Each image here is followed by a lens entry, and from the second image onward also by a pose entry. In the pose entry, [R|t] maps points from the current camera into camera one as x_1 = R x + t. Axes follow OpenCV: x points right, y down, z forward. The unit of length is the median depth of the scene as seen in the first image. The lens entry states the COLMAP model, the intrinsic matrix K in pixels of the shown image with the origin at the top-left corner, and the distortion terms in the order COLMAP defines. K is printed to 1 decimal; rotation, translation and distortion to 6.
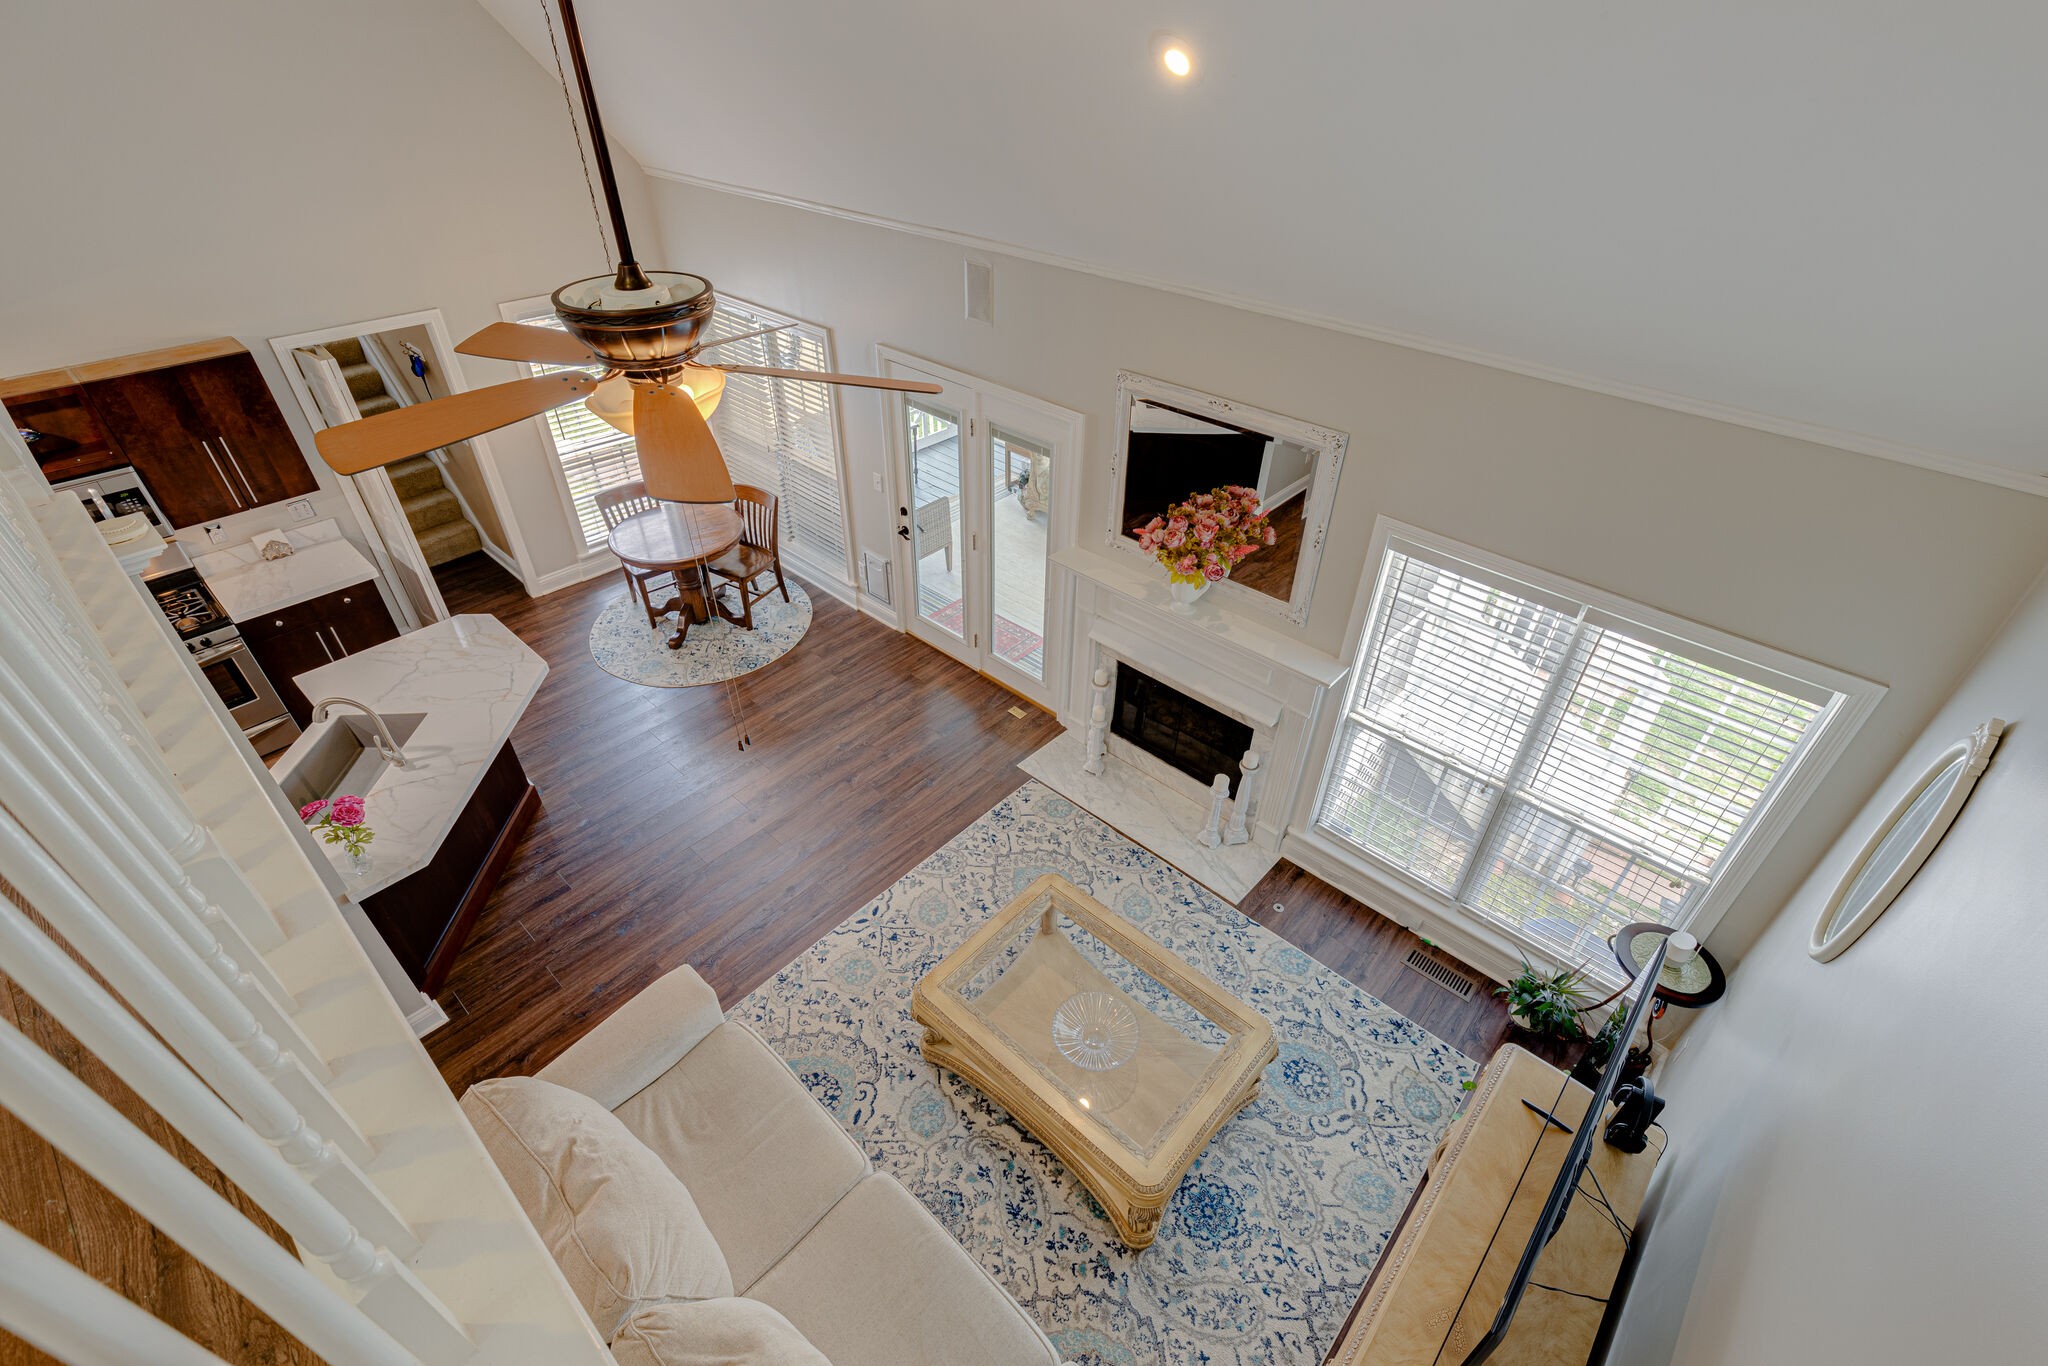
lens RADIAL K [[917.8, 0, 1037.0], [0, 917.8, 687.0], [0, 0, 1]] dist [0.005456, -0.001351]
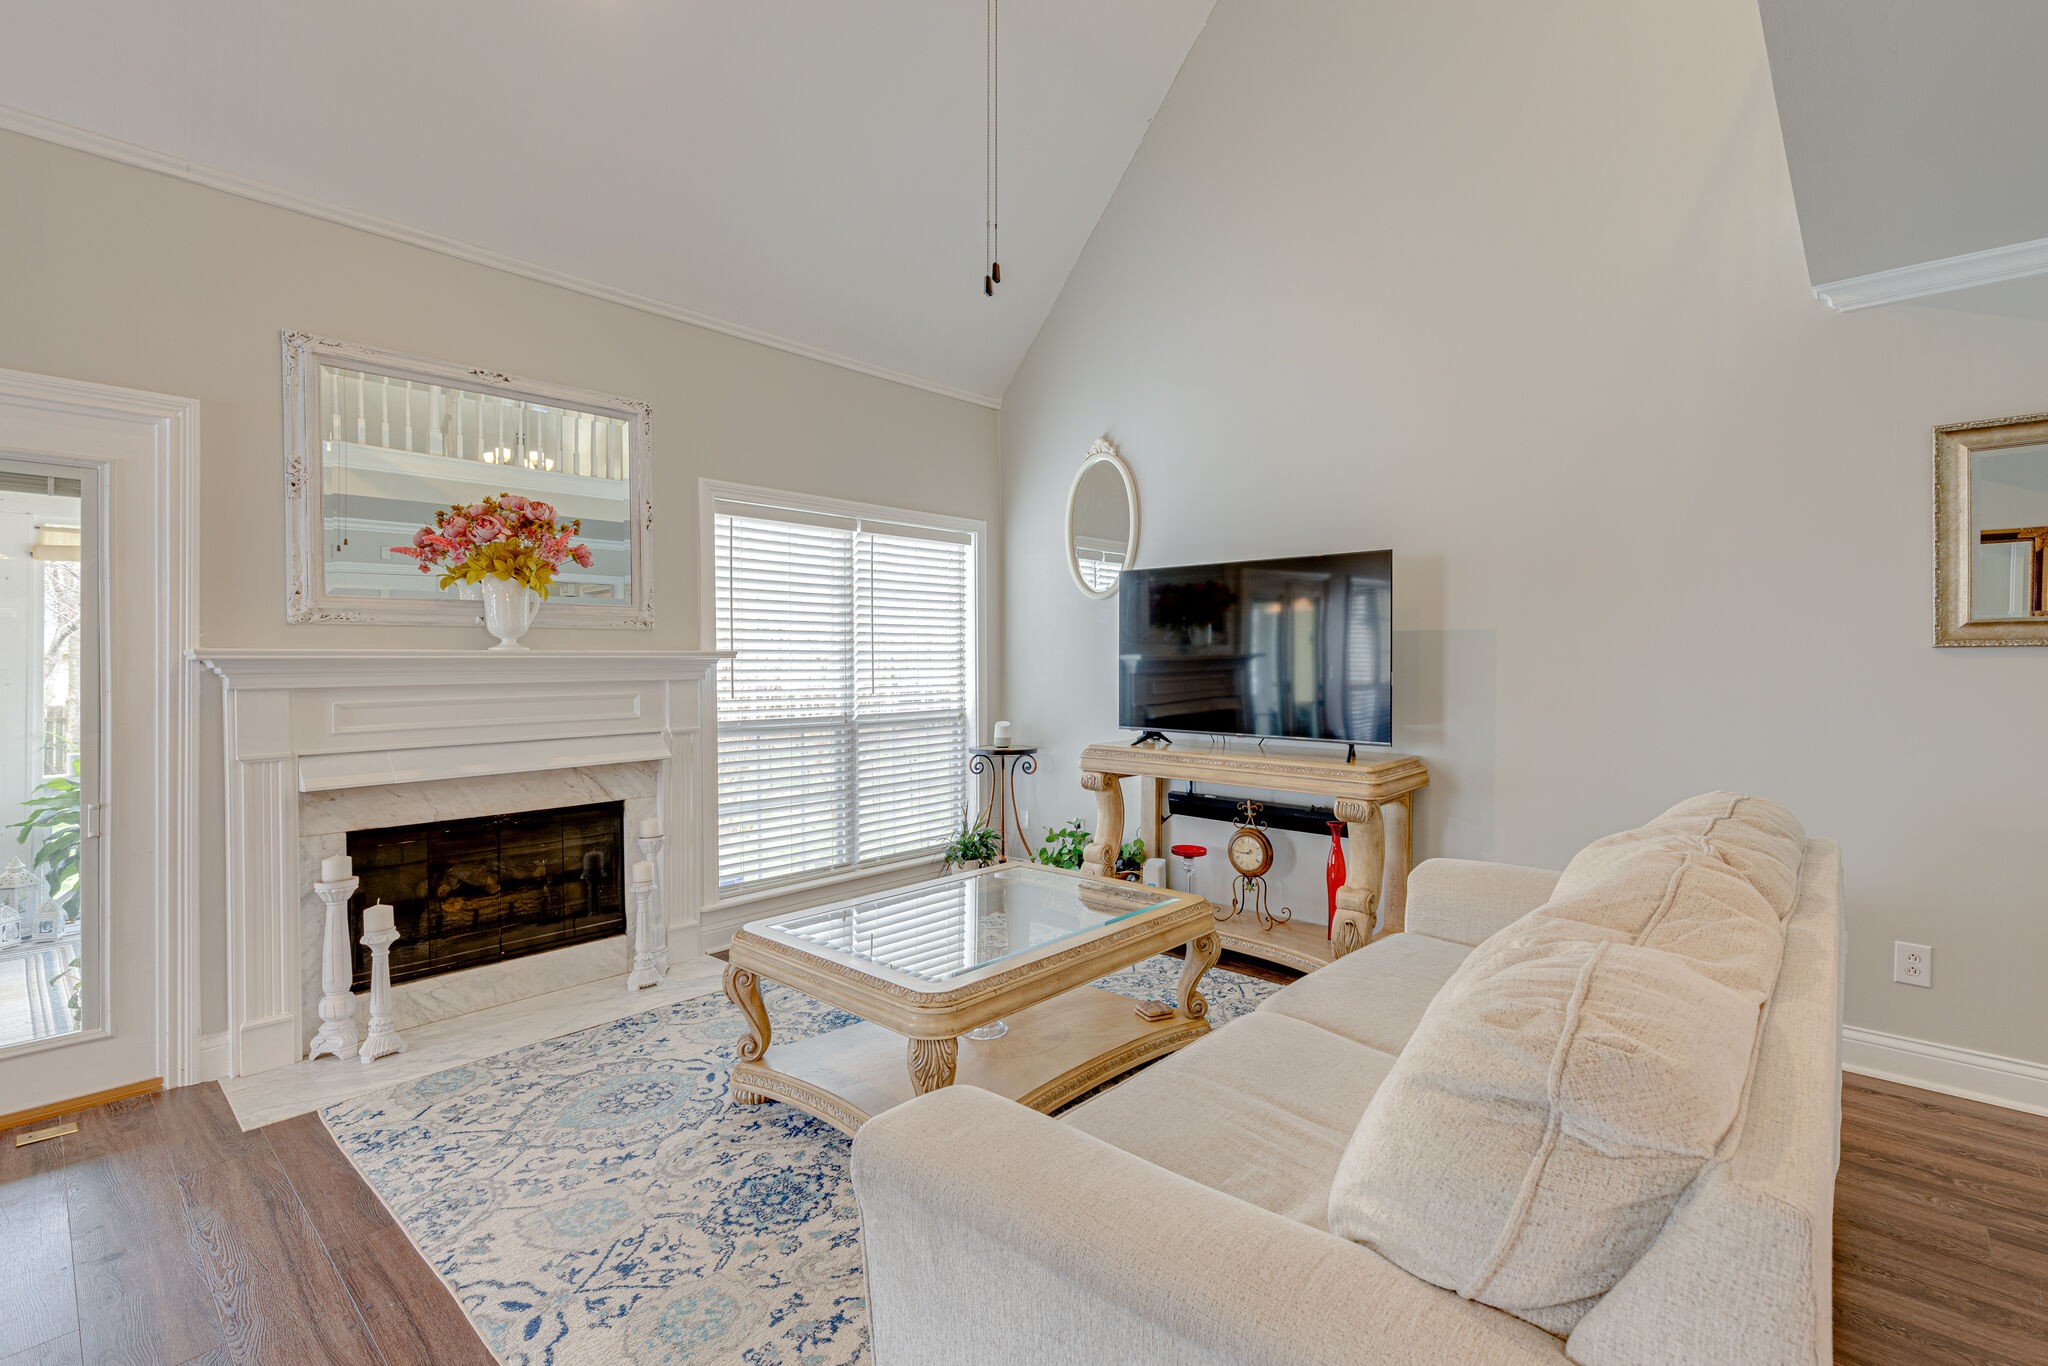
lens RADIAL K [[921.0, 0, 1046.3], [0, 921.0, 665.7], [0, 0, 1]] dist [0.009236, -0.003179]
pose [[-0.008295, -0.020916, 0.999747, -0.489563], [0.610677, 0.791584, 0.021628, 0.142226], [-0.791836, 0.610702, 0.006207, 0.588160]]
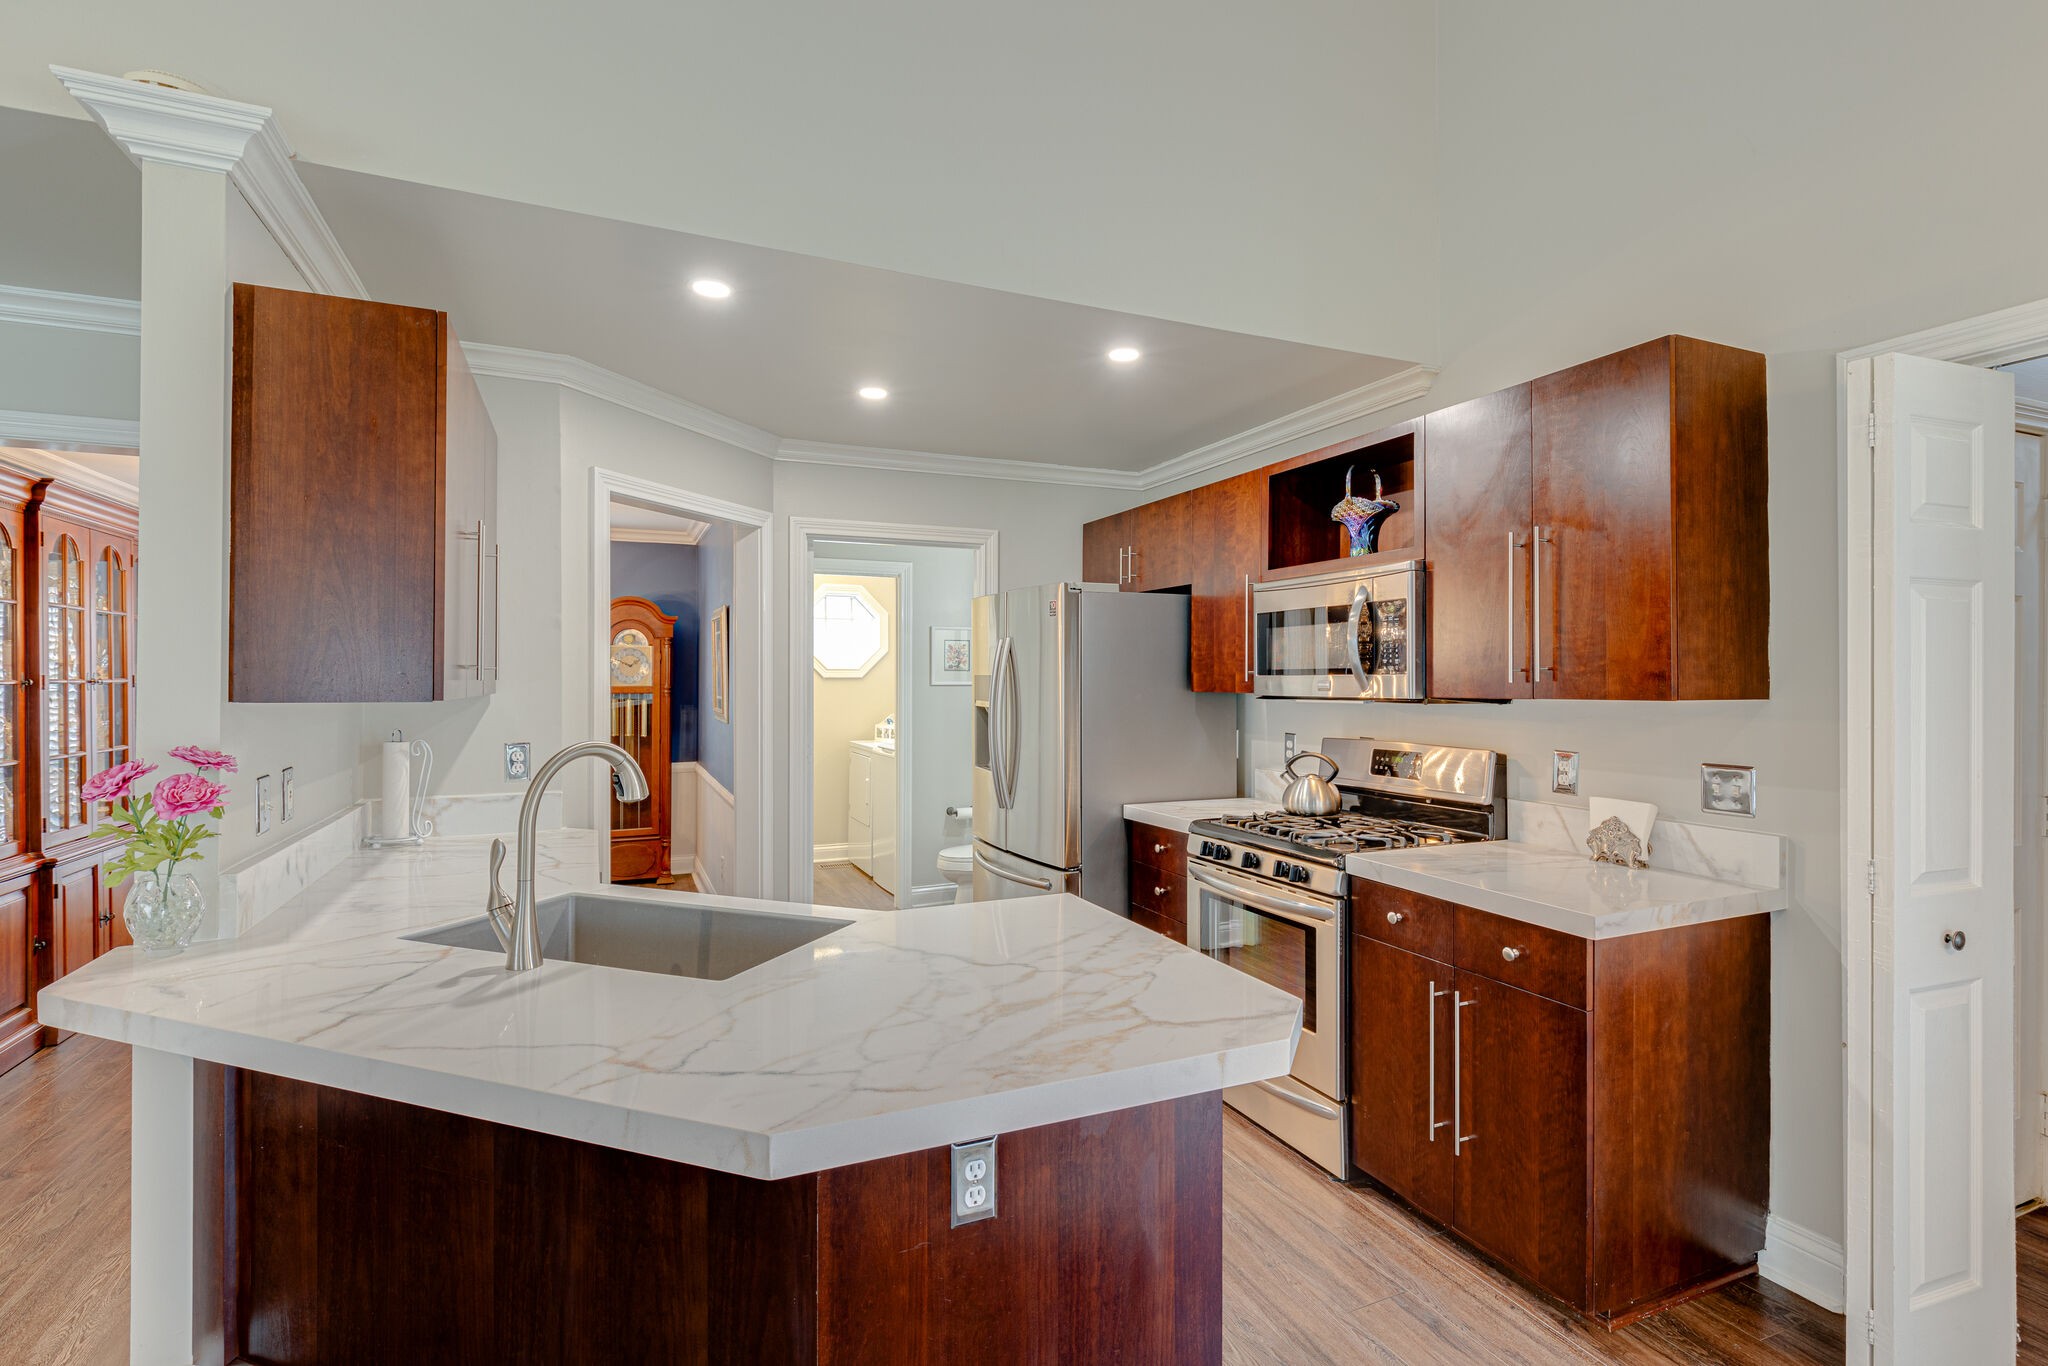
lens RADIAL K [[973.0, 0, 1038.8], [0, 973.0, 672.6], [0, 0, 1]] dist [-0.000945, 0.000515]
pose [[-0.397155, -0.019213, -0.917551, -0.327710], [-0.563109, 0.794565, 0.227100, -0.173655], [0.724690, 0.606875, -0.326384, 0.963929]]
